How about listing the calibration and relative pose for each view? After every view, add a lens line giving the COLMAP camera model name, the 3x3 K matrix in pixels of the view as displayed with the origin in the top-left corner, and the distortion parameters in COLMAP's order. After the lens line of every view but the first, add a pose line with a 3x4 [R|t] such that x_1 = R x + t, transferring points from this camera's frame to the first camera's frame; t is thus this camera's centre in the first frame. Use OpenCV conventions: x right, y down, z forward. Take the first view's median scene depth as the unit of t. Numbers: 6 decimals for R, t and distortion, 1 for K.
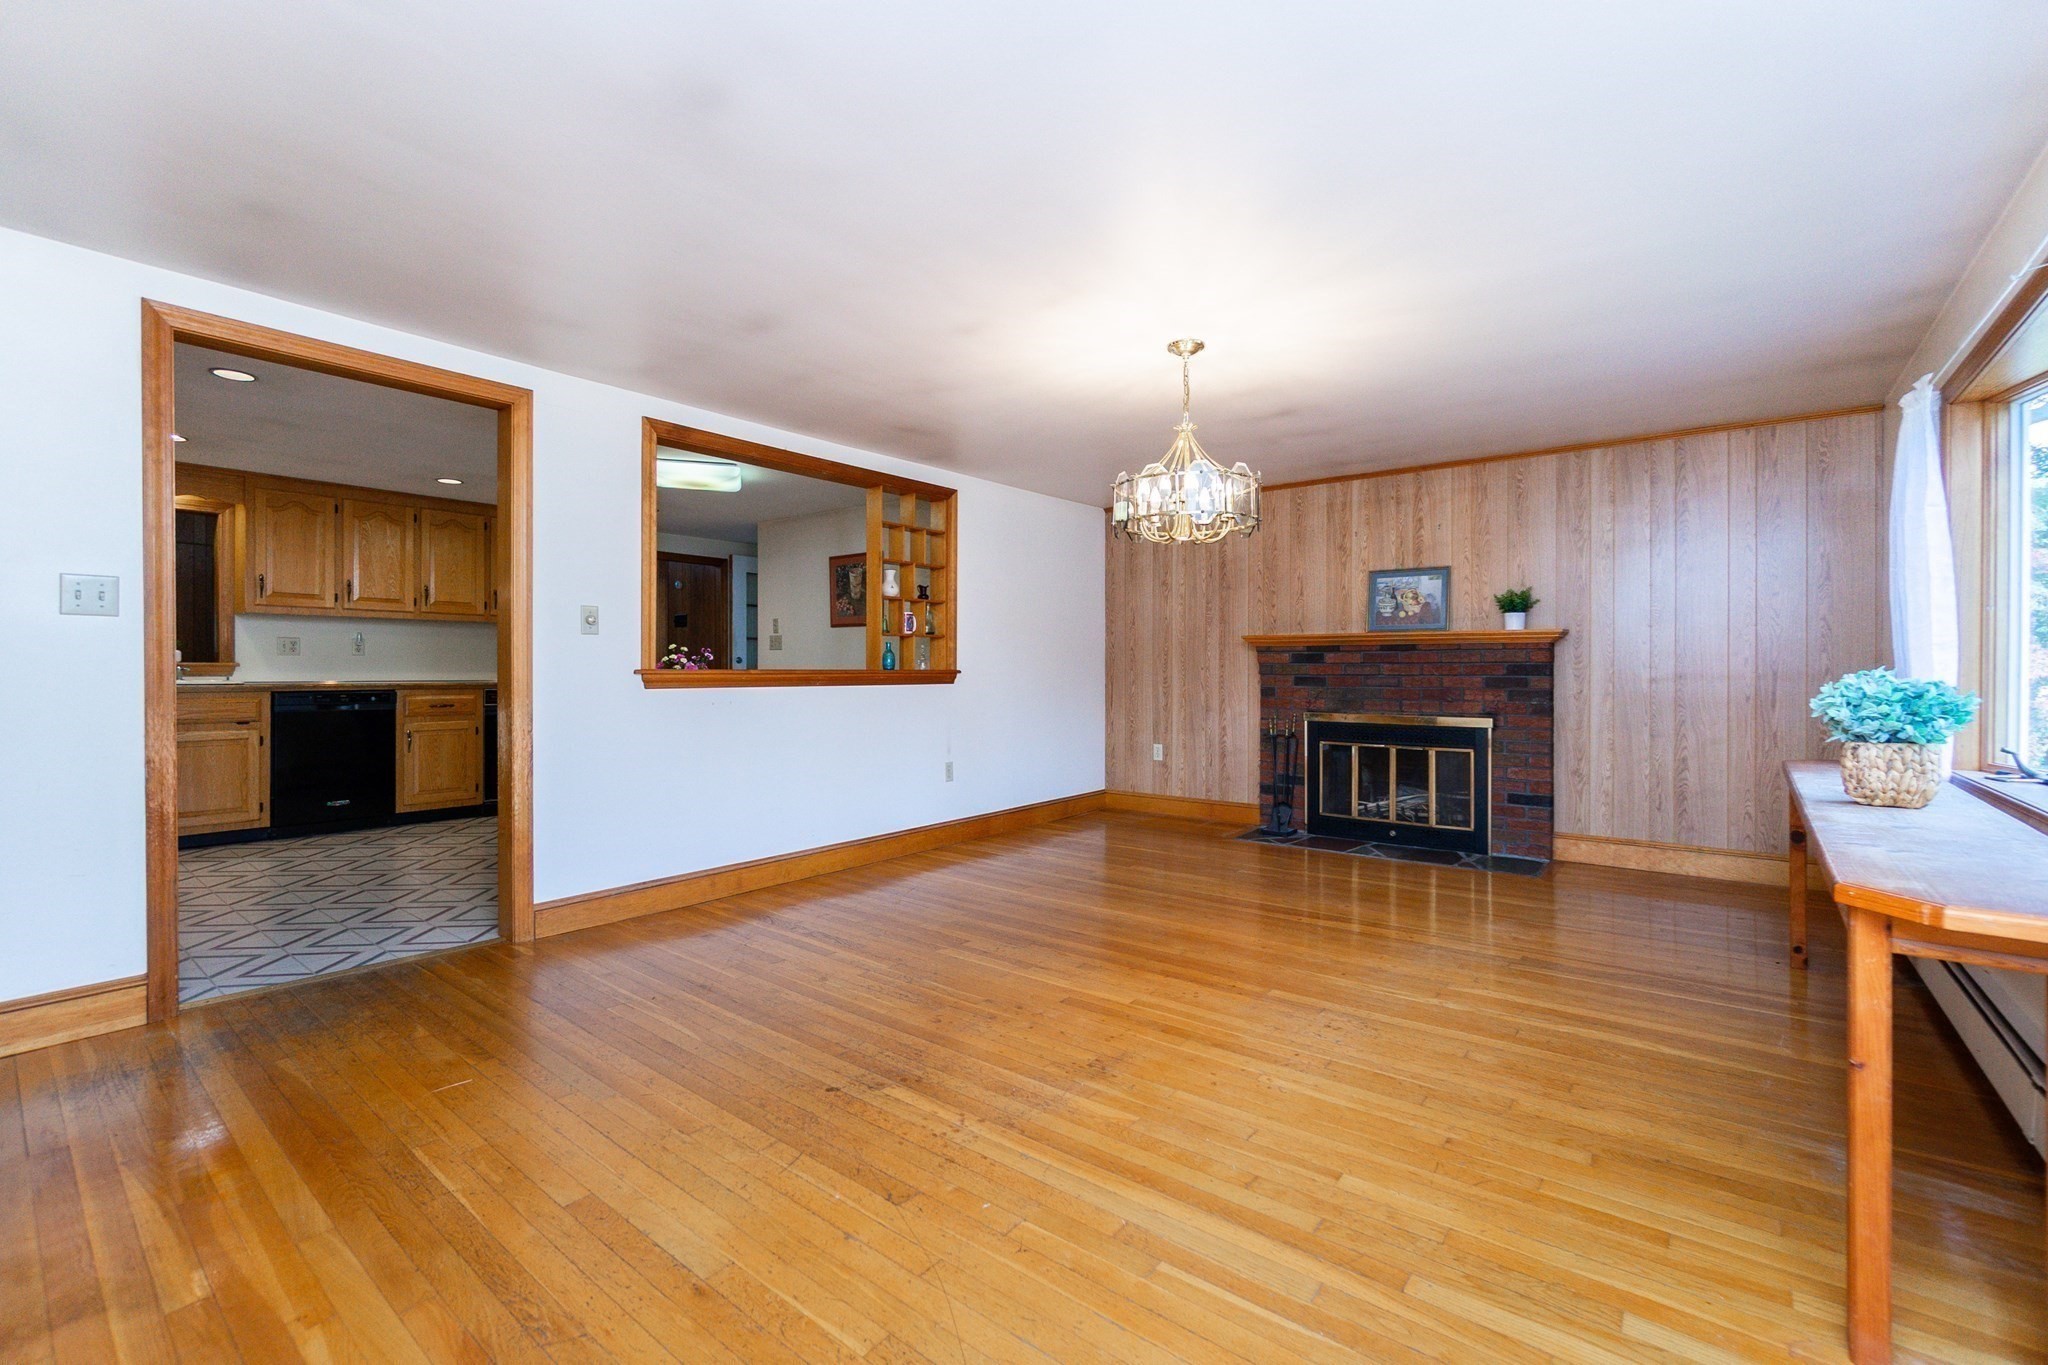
lens RADIAL K [[869.8, 0, 1023.6], [0, 869.8, 689.7], [0, 0, 1]] dist [-0.057812, -0.000037]
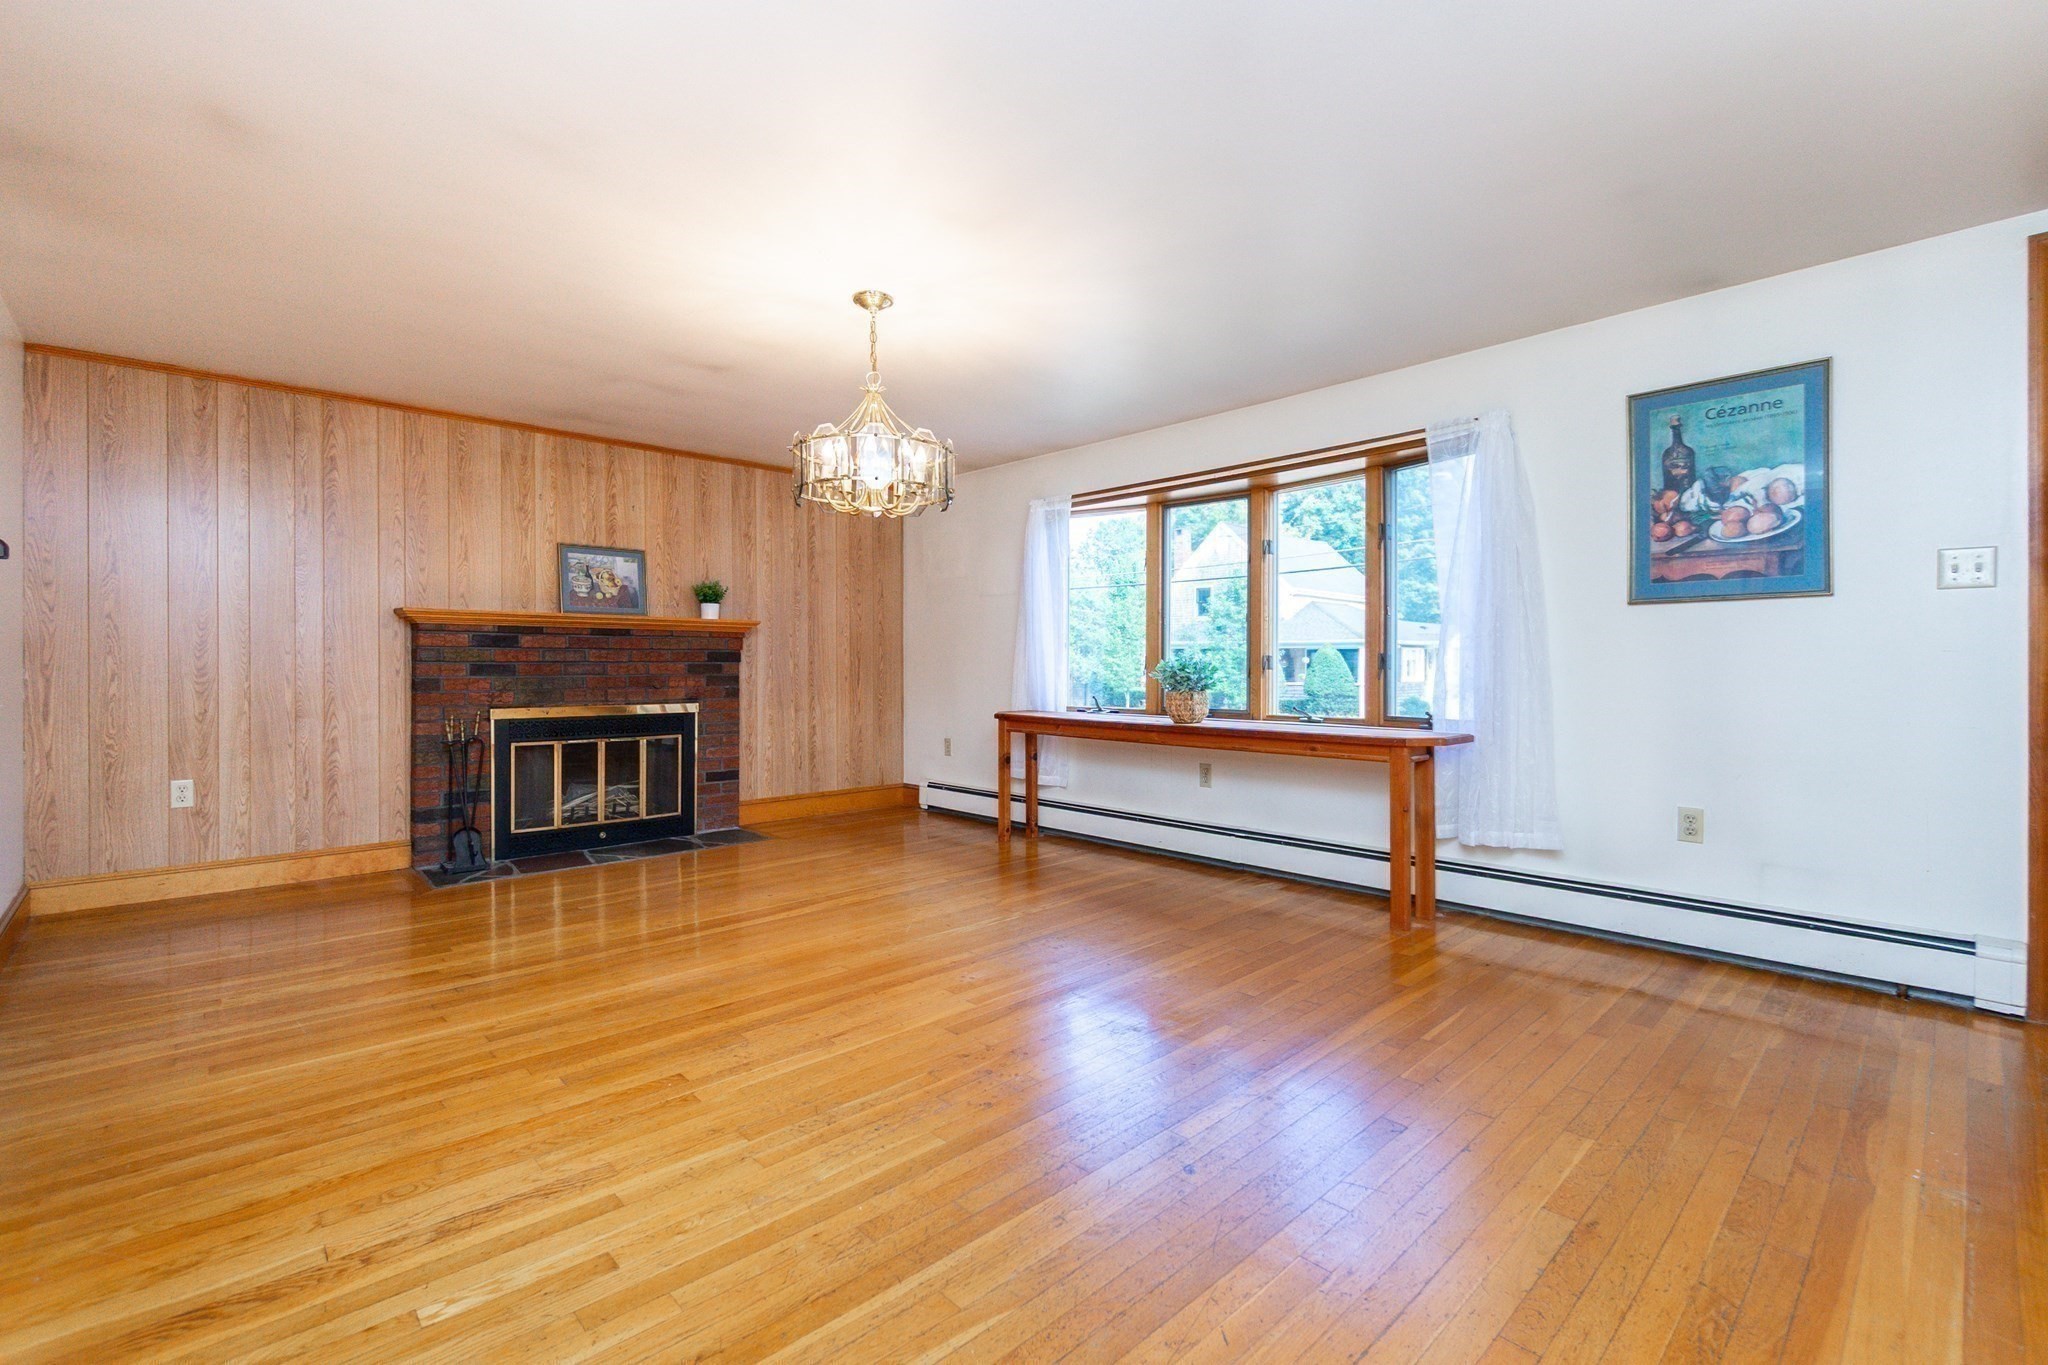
lens RADIAL K [[880.4, 0, 1084.0], [0, 880.4, 654.1], [0, 0, 1]] dist [0.001424, 0.000147]
pose [[0.107690, -0.000443, 0.994184, -0.444771], [0.008197, 0.999966, -0.000442, -0.020695], [-0.994151, 0.008197, 0.107690, 0.385899]]
